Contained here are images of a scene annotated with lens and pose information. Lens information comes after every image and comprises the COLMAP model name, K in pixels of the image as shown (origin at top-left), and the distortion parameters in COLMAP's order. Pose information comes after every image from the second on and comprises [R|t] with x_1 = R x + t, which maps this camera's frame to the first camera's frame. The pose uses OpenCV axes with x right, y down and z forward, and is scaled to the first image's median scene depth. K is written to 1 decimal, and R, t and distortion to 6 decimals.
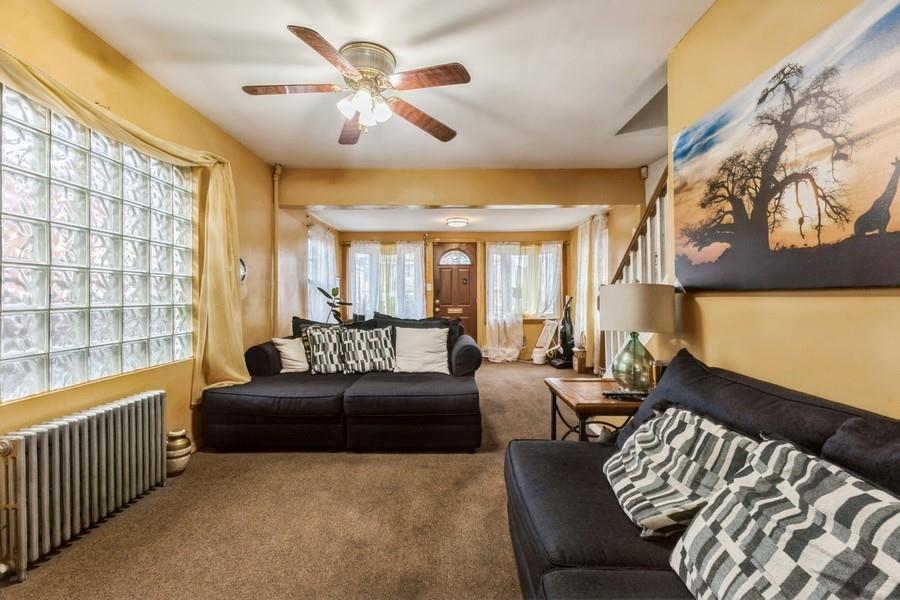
lens RADIAL K [[391.8, 0, 450.6], [0, 391.8, 301.0], [0, 0, 1]] dist [0.015689, -0.004345]
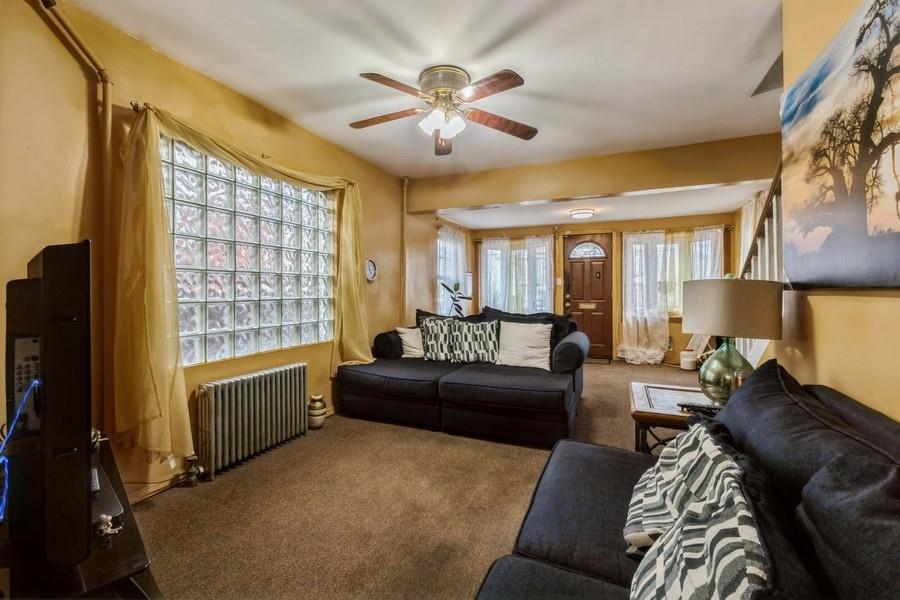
lens RADIAL K [[391.8, 0, 447.3], [0, 391.8, 295.7], [0, 0, 1]] dist [0.015689, -0.004345]
pose [[0.917449, 0.006824, -0.397796, 0.241755], [-0.005730, 0.999976, 0.003940, -0.007707], [0.397813, -0.001335, 0.917466, -0.016067]]
